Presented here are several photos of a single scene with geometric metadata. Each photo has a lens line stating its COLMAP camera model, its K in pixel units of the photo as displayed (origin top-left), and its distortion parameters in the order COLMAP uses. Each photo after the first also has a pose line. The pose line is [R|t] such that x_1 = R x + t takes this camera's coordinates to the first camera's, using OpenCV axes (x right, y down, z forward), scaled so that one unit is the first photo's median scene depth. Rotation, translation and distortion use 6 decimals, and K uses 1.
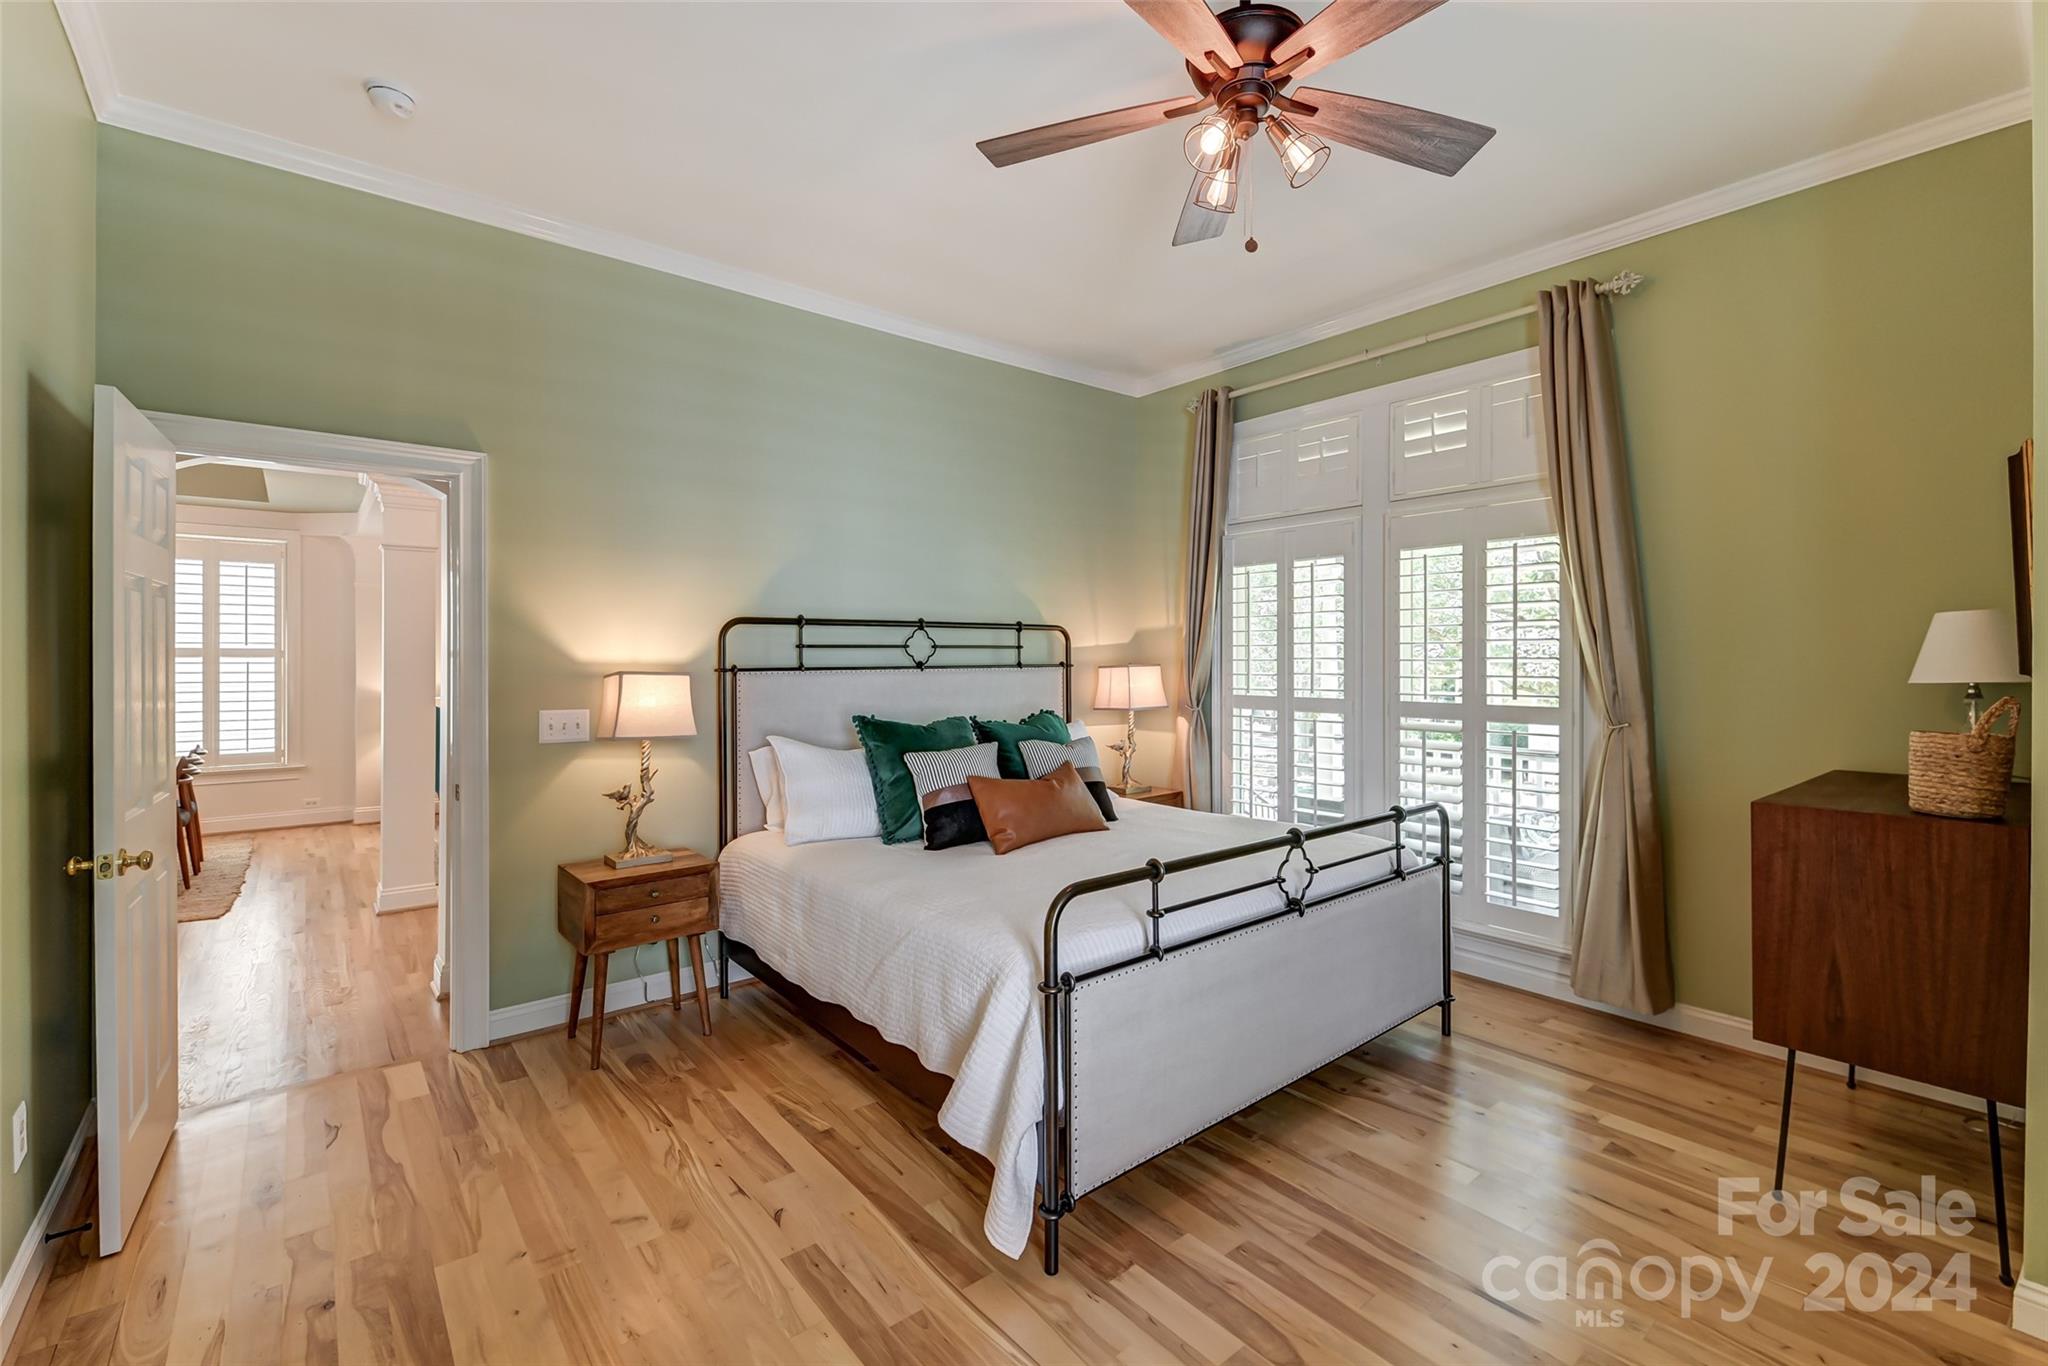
lens RADIAL K [[894.2, 0, 1031.9], [0, 894.2, 661.4], [0, 0, 1]] dist [-0.002660, -0.009335]
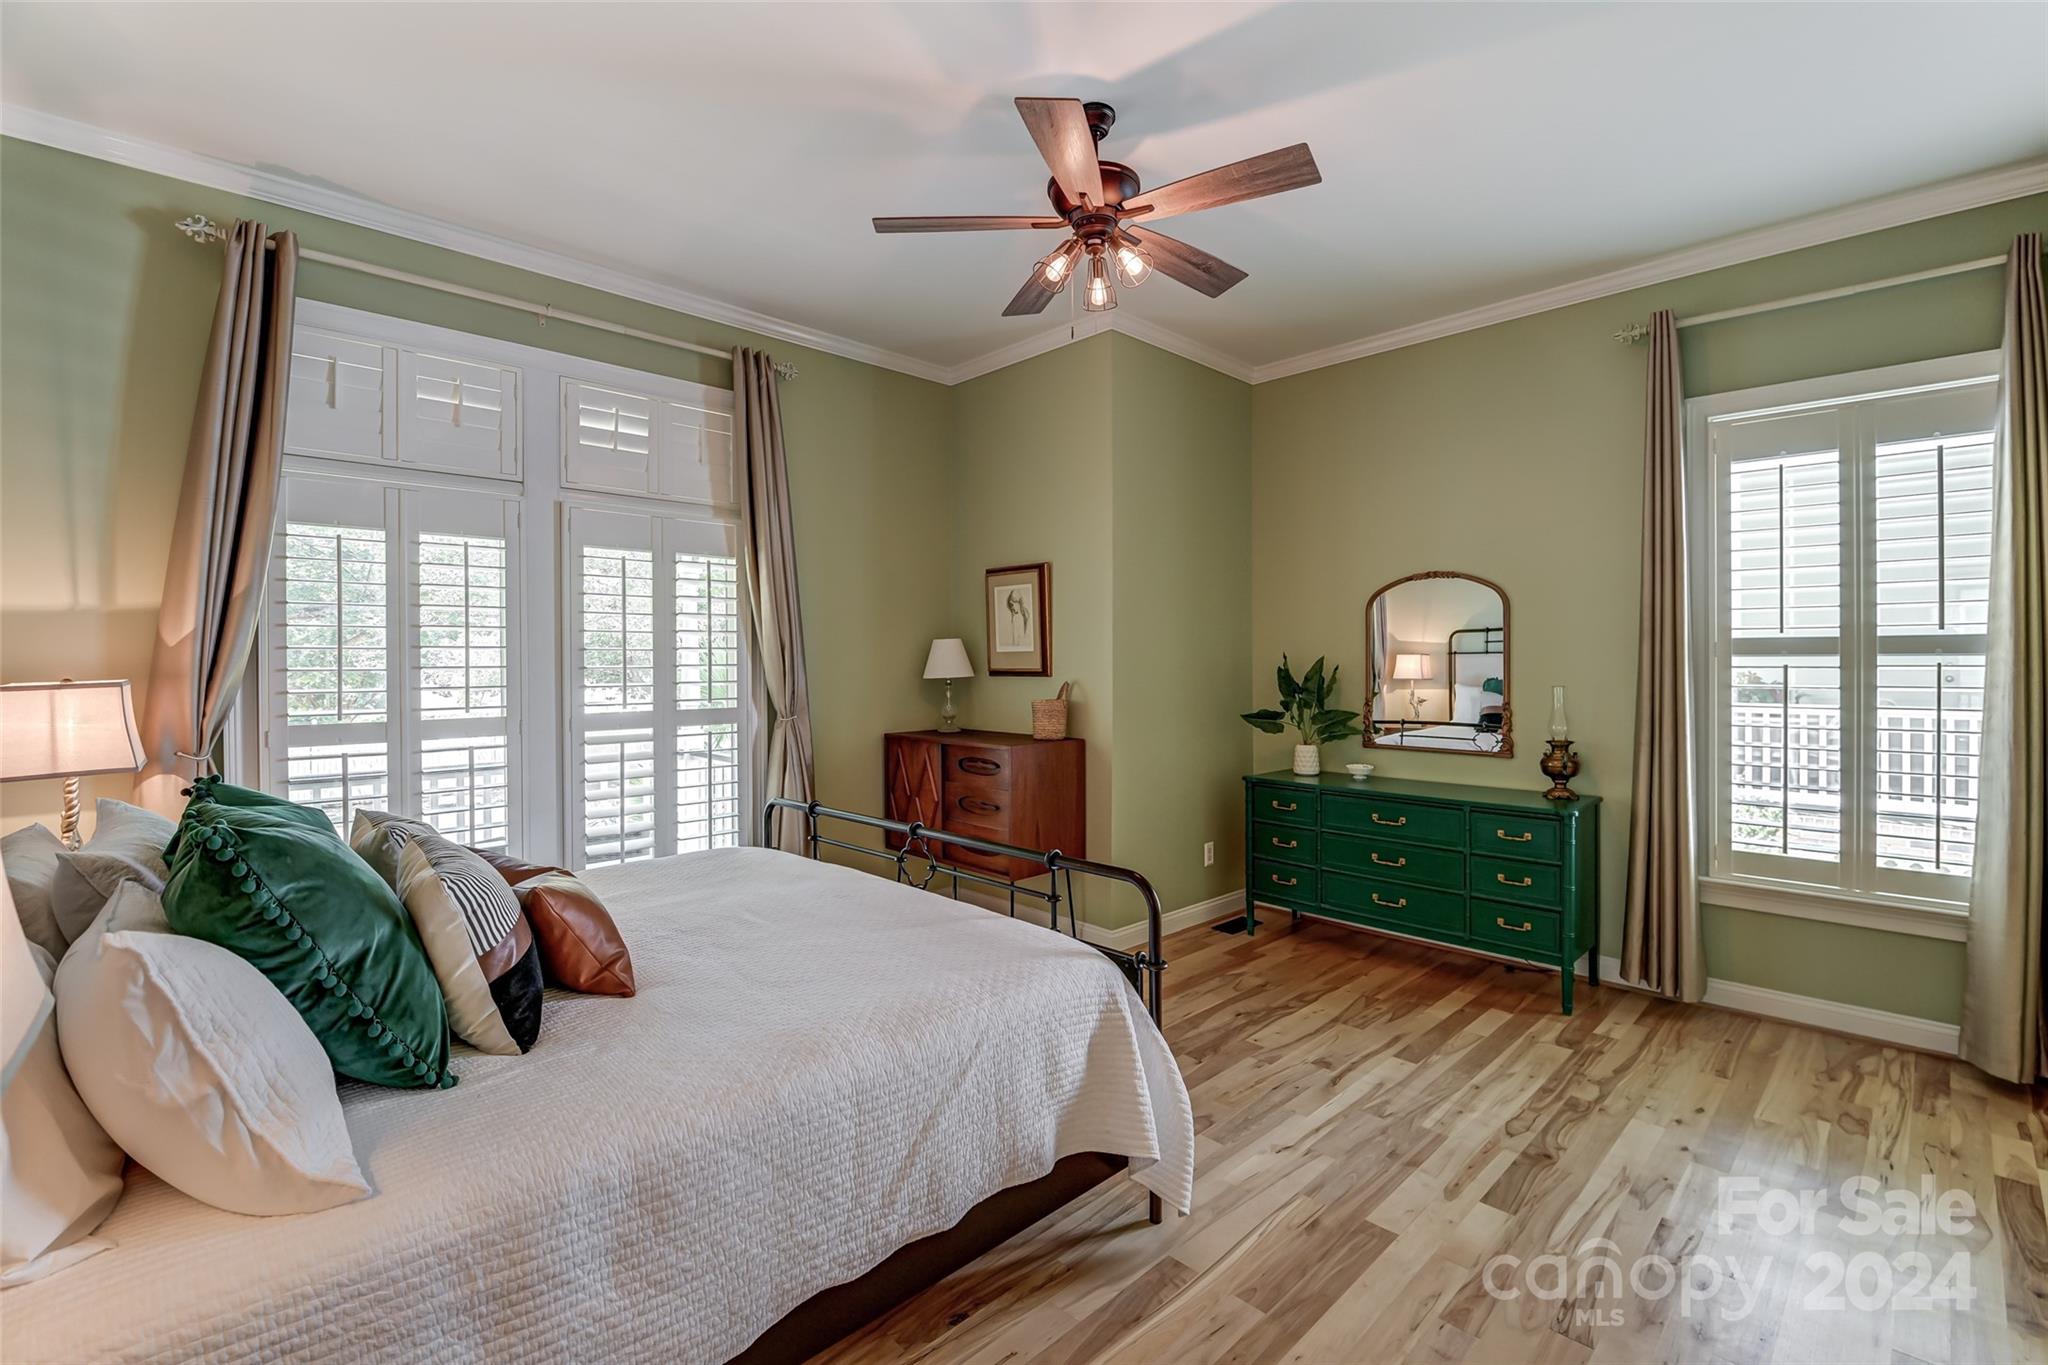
lens RADIAL K [[894.2, 0, 1031.2], [0, 894.2, 677.3], [0, 0, 1]] dist [-0.002660, -0.009335]
pose [[-0.086061, -0.011047, 0.996229, -0.535867], [0.009133, 0.999888, 0.011877, 0.001582], [-0.996248, 0.010121, -0.085950, 0.639400]]
